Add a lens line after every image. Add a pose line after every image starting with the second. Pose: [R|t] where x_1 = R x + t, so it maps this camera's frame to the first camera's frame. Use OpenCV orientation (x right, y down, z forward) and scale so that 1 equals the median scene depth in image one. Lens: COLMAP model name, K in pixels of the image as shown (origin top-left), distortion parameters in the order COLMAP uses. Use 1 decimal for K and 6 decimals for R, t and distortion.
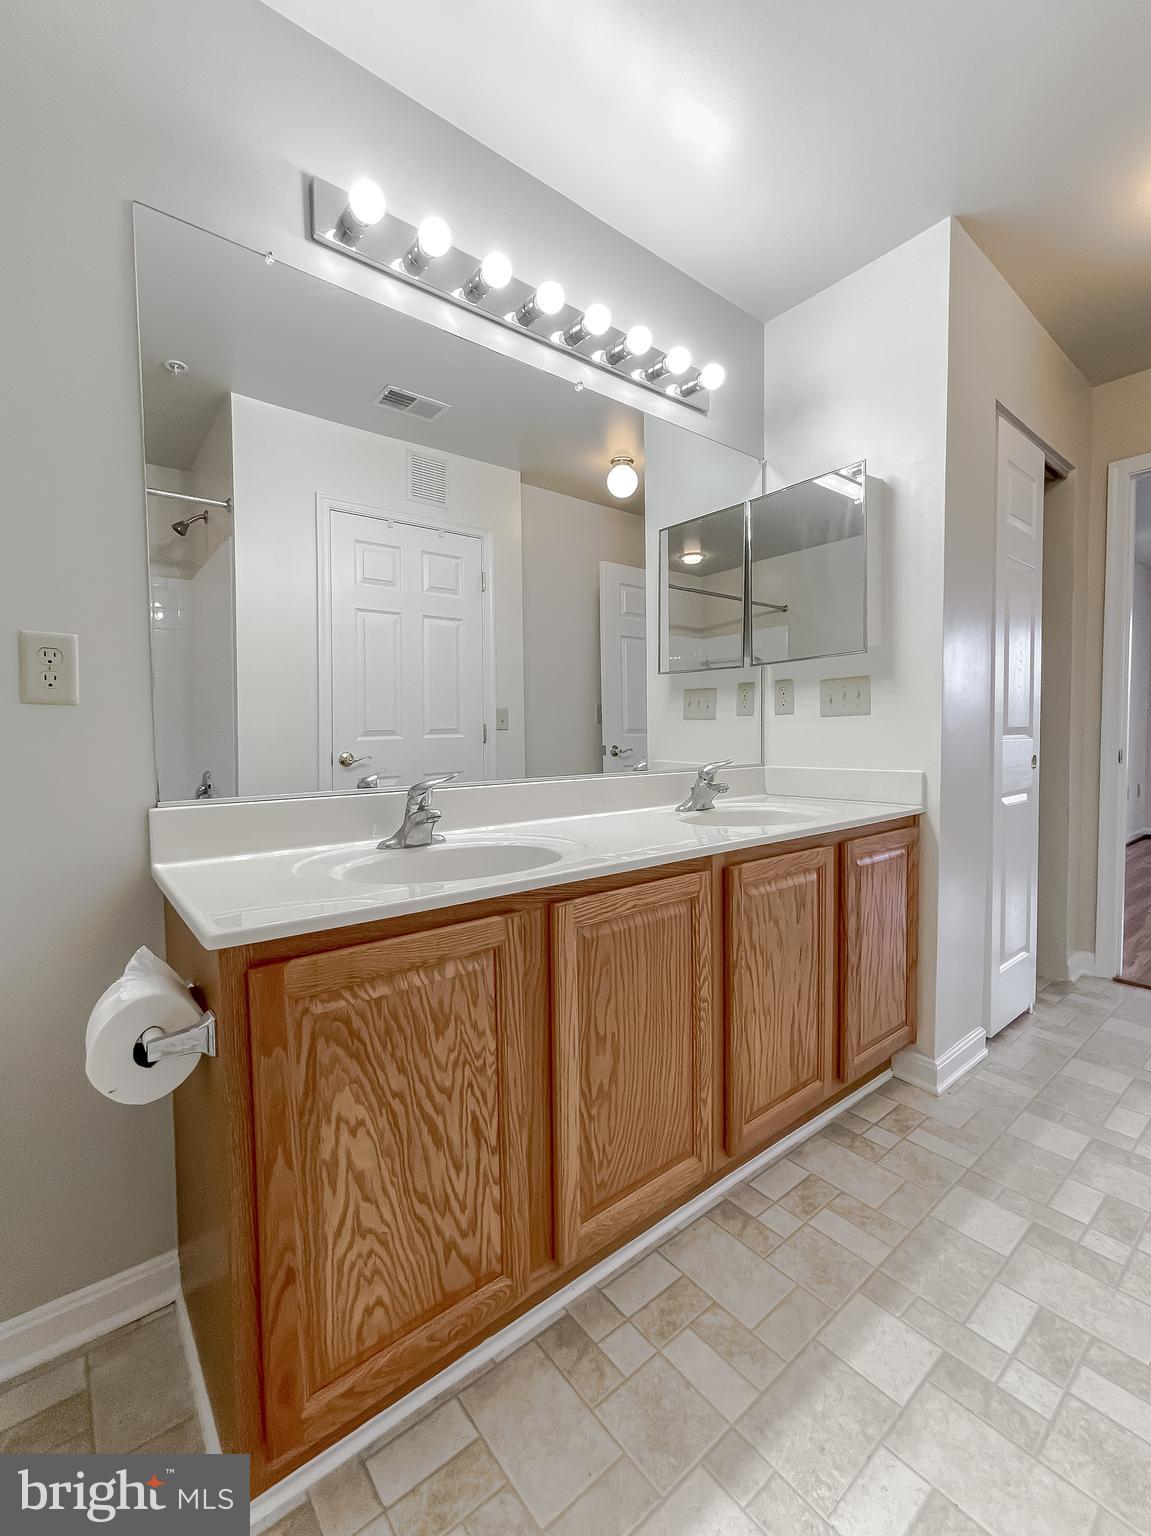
lens RADIAL K [[641.2, 0, 573.4], [0, 641.2, 764.6], [0, 0, 1]] dist [-0.001339, -0.000607]
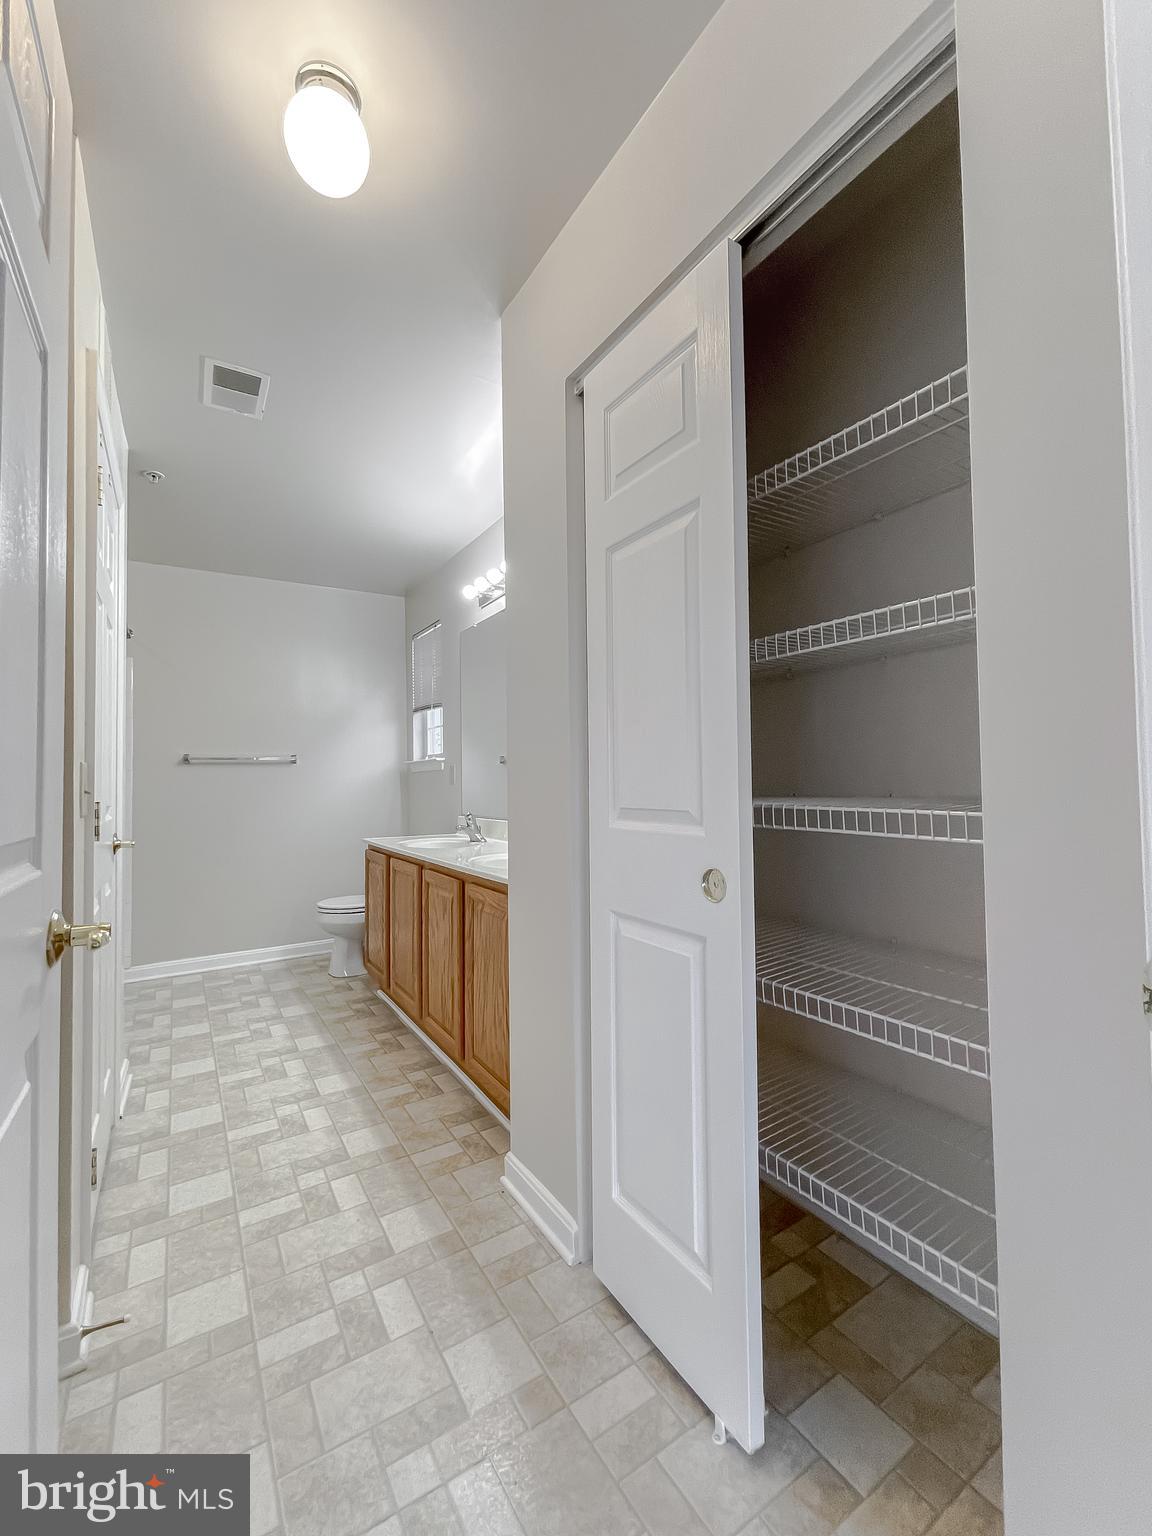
lens RADIAL K [[637.3, 0, 569.1], [0, 637.3, 761.7], [0, 0, 1]] dist [-0.002576, 0.000225]
pose [[-0.119286, -0.019193, -0.992674, 2.062115], [-0.036777, 0.999212, -0.014900, -0.148168], [0.992179, 0.034730, -0.119898, 1.614683]]
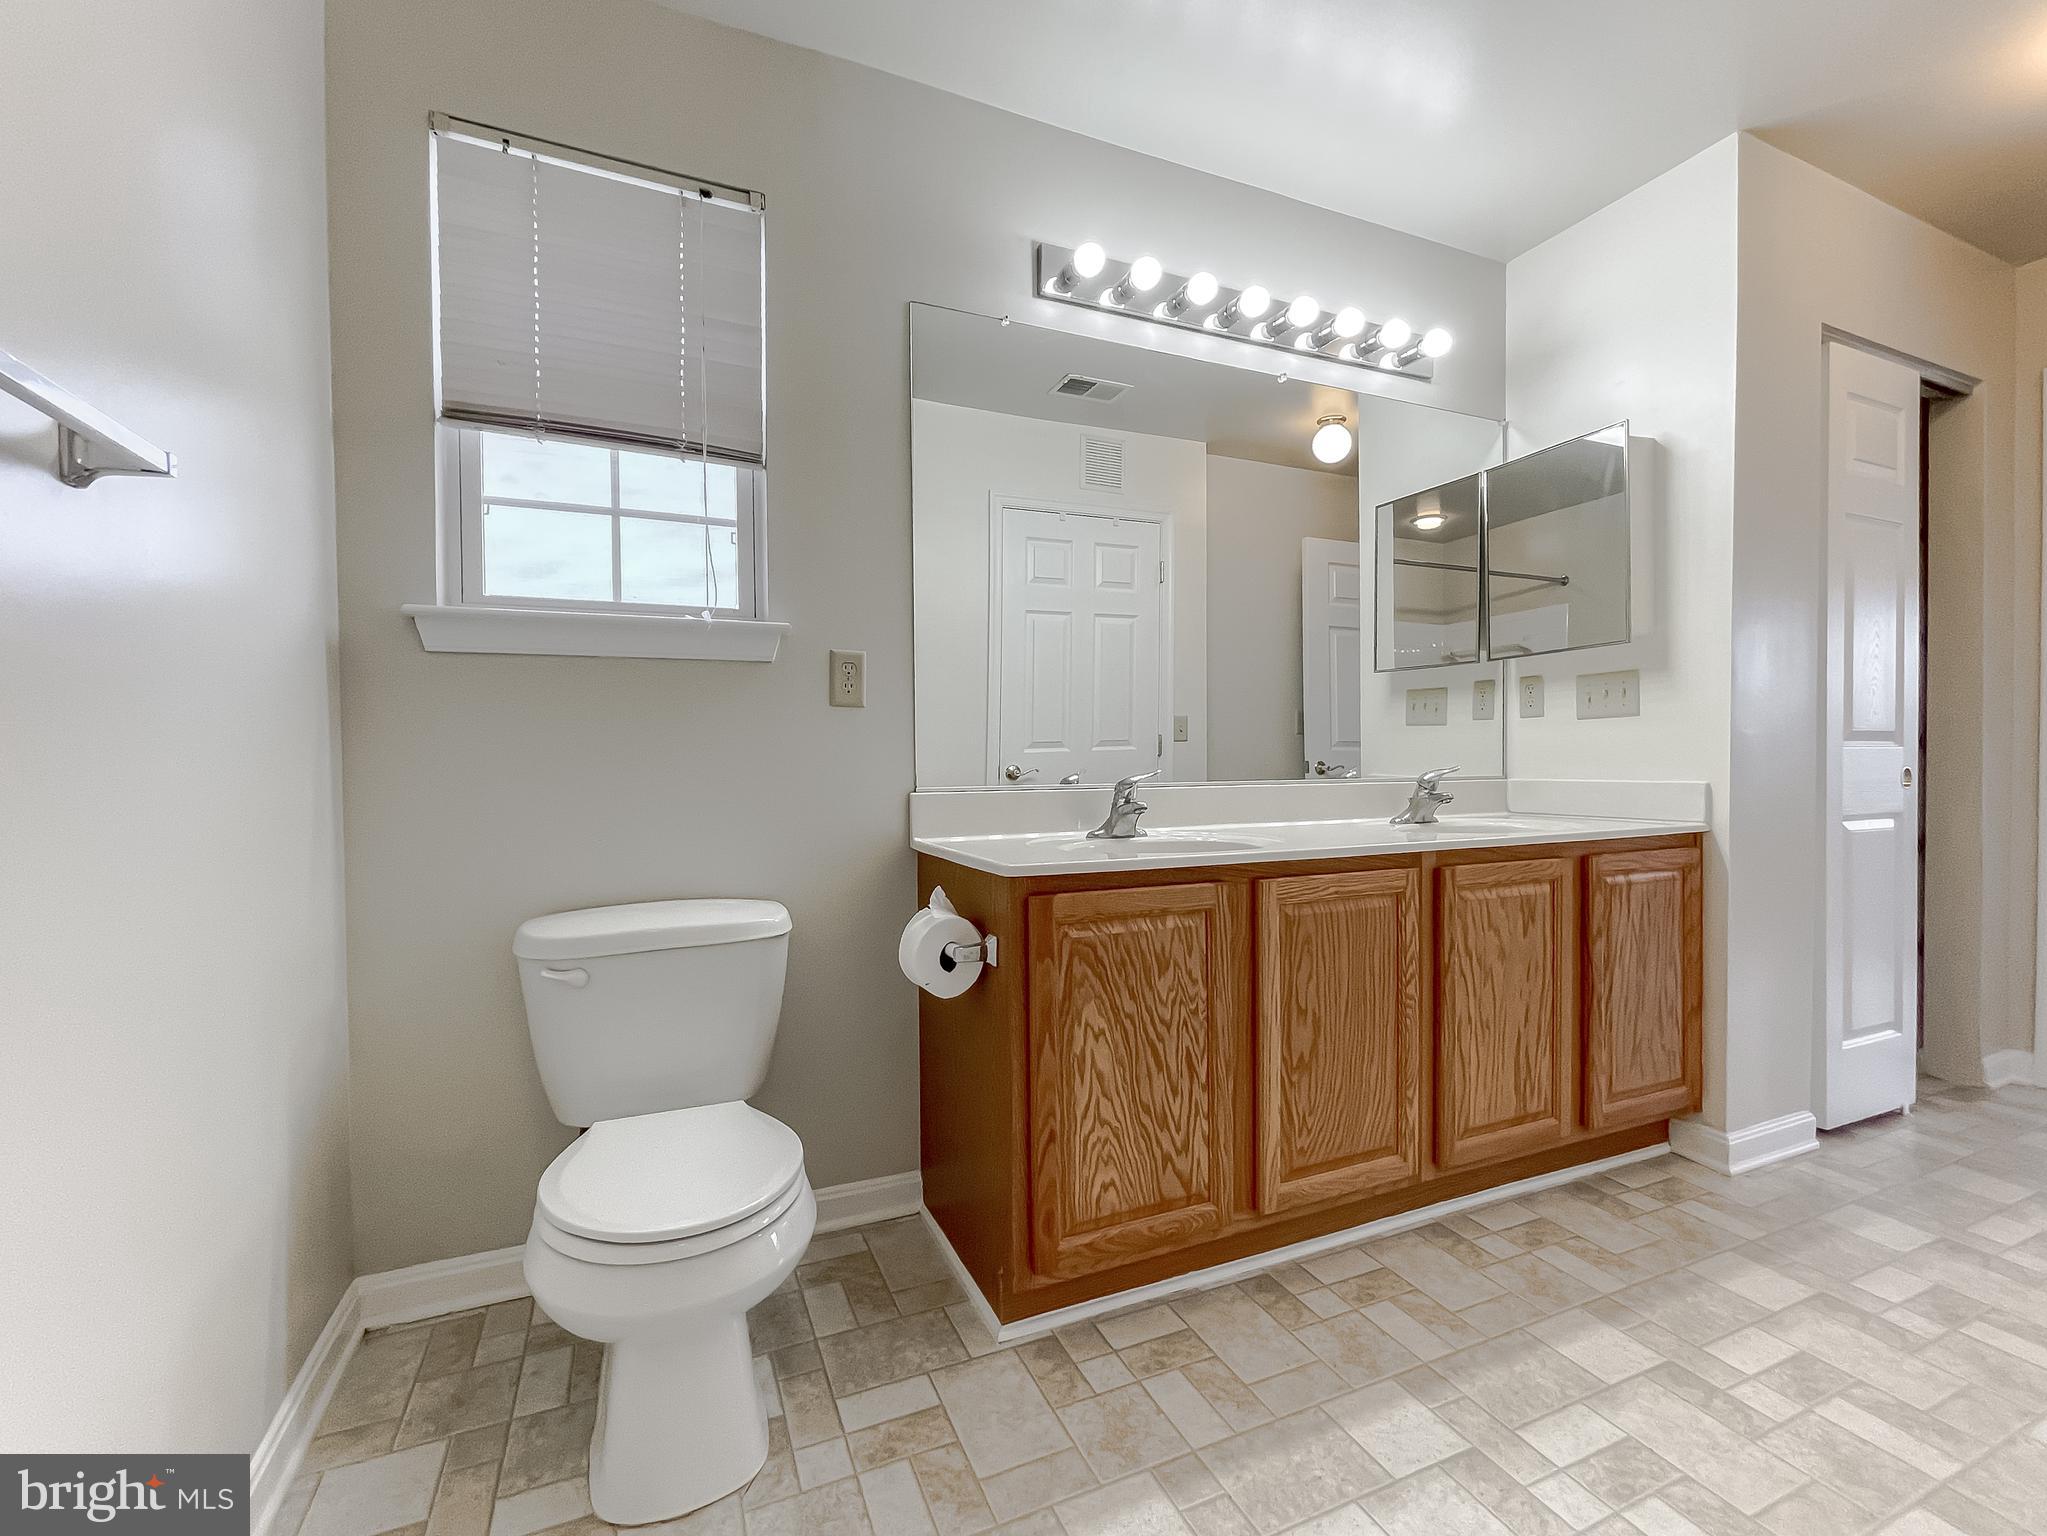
lens RADIAL K [[875.8, 0, 1018.5], [0, 875.8, 776.1], [0, 0, 1]] dist [-0.002101, -0.000139]
pose [[0.963985, 0.009076, -0.265803, -0.023445], [-0.017048, 0.999471, -0.027703, 0.067928], [0.265410, 0.031236, 0.963629, -0.454507]]
